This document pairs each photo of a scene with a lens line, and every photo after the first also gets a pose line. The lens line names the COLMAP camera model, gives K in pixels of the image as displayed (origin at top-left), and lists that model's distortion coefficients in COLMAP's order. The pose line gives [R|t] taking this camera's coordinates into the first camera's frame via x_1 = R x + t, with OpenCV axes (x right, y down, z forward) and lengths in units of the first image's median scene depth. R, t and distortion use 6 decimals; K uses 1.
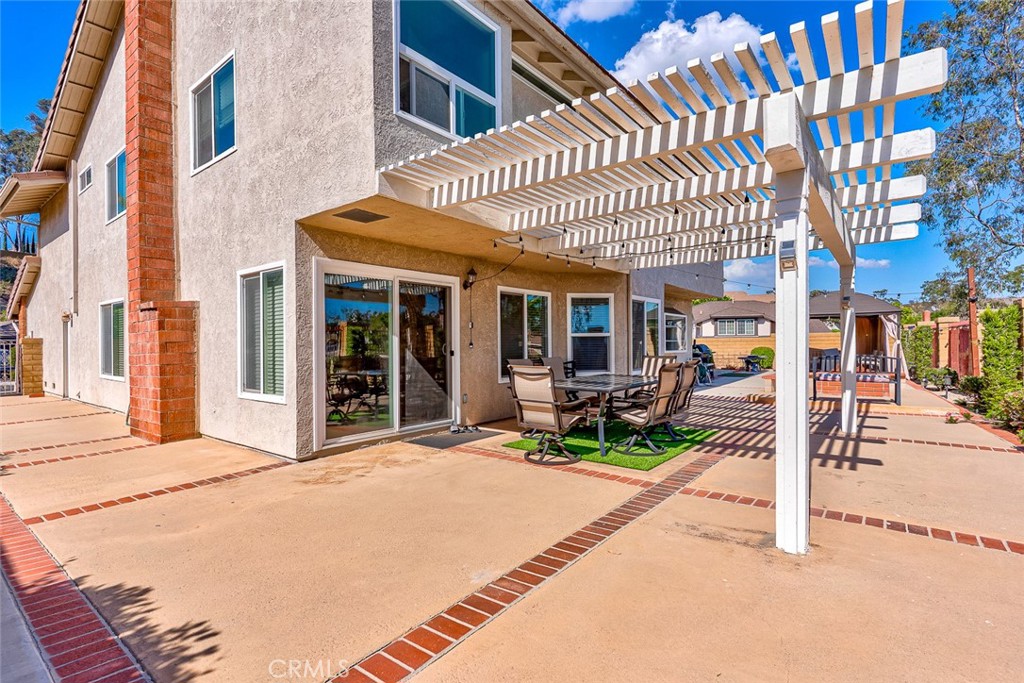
lens RADIAL K [[488.8, 0, 512.0], [0, 488.8, 341.5], [0, 0, 1]] dist [-0.018653, -0.000576]
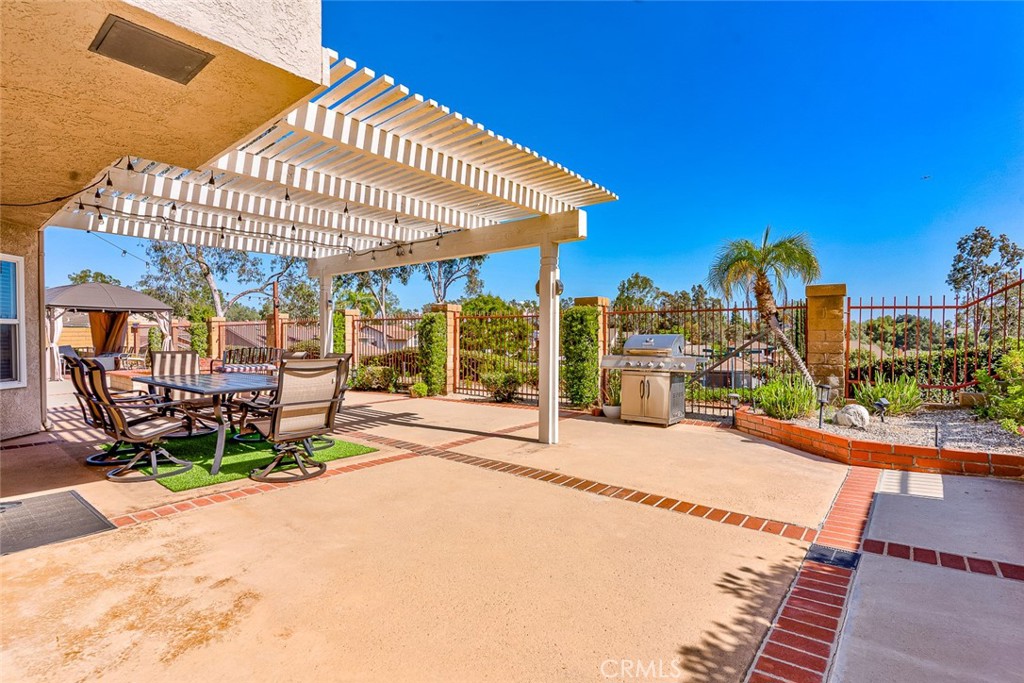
lens RADIAL K [[487.0, 0, 516.1], [0, 487.0, 340.8], [0, 0, 1]] dist [0.008344, -0.000236]
pose [[0.031156, -0.005893, 0.999497, -1.307199], [-0.003799, 0.999975, 0.006015, 0.015850], [-0.999507, -0.003985, 0.031133, 1.056571]]
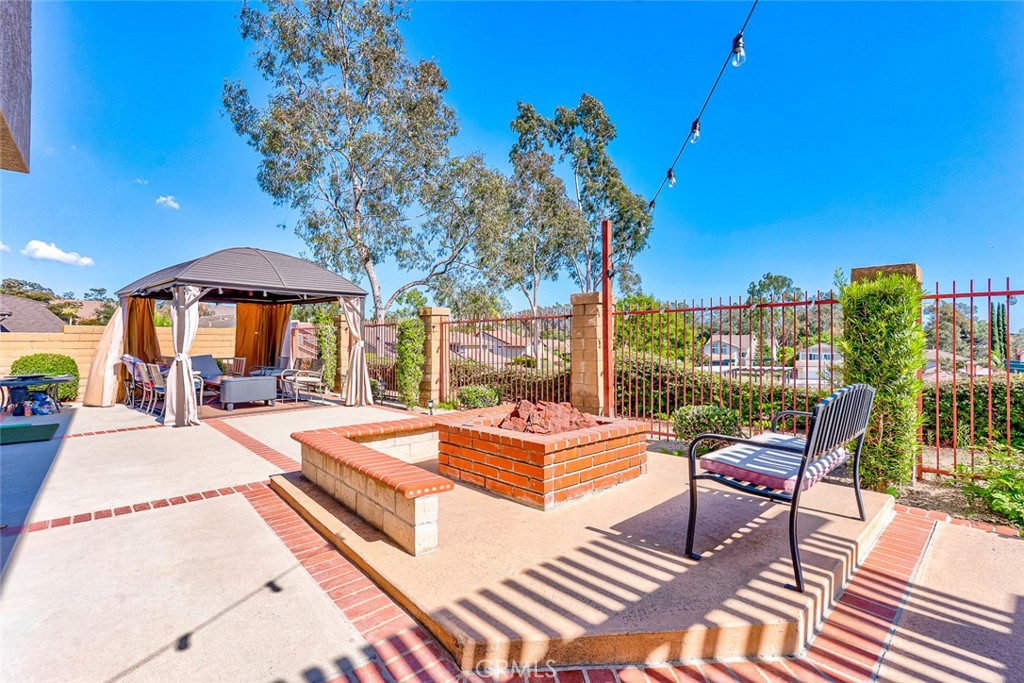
lens RADIAL K [[502.5, 0, 531.5], [0, 502.5, 345.4], [0, 0, 1]] dist [0.001677, 0.000094]
pose [[0.195276, -0.000118, 0.980748, 1.090702], [-0.009141, 0.999956, 0.001940, 0.024455], [-0.980706, -0.009344, 0.195266, 3.395615]]
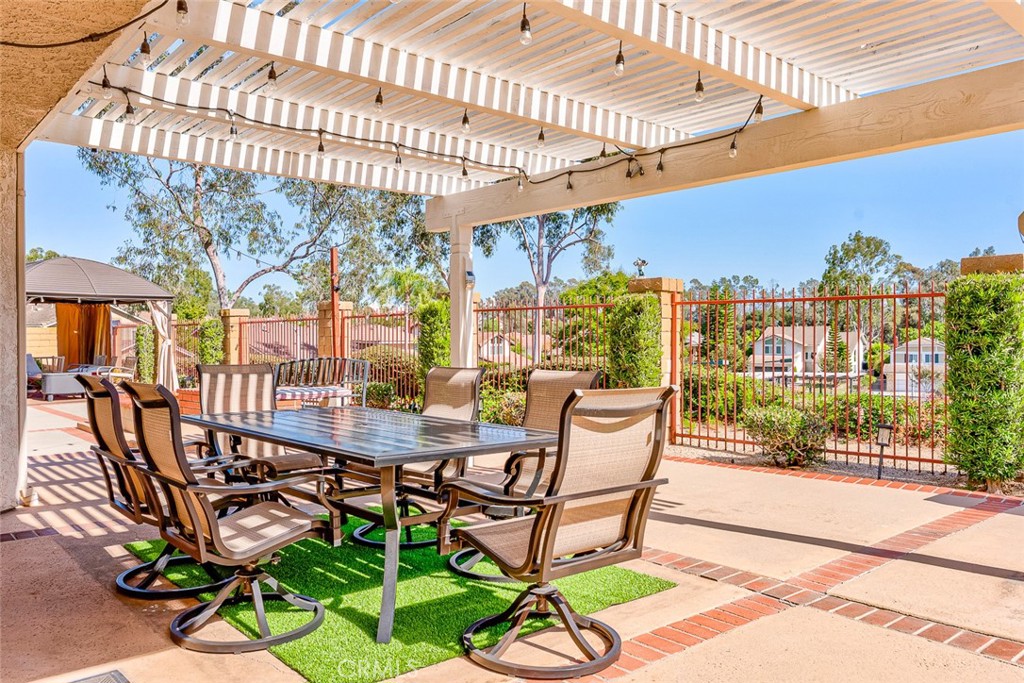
lens RADIAL K [[778.3, 0, 512.0], [0, 778.3, 341.5], [0, 0, 1]] dist [0.003804, -0.001804]
pose [[0.199538, 0.001457, 0.979889, -0.873763], [-0.002680, 0.999996, -0.000941, 0.024270], [-0.979886, -0.002438, 0.199541, 1.618197]]
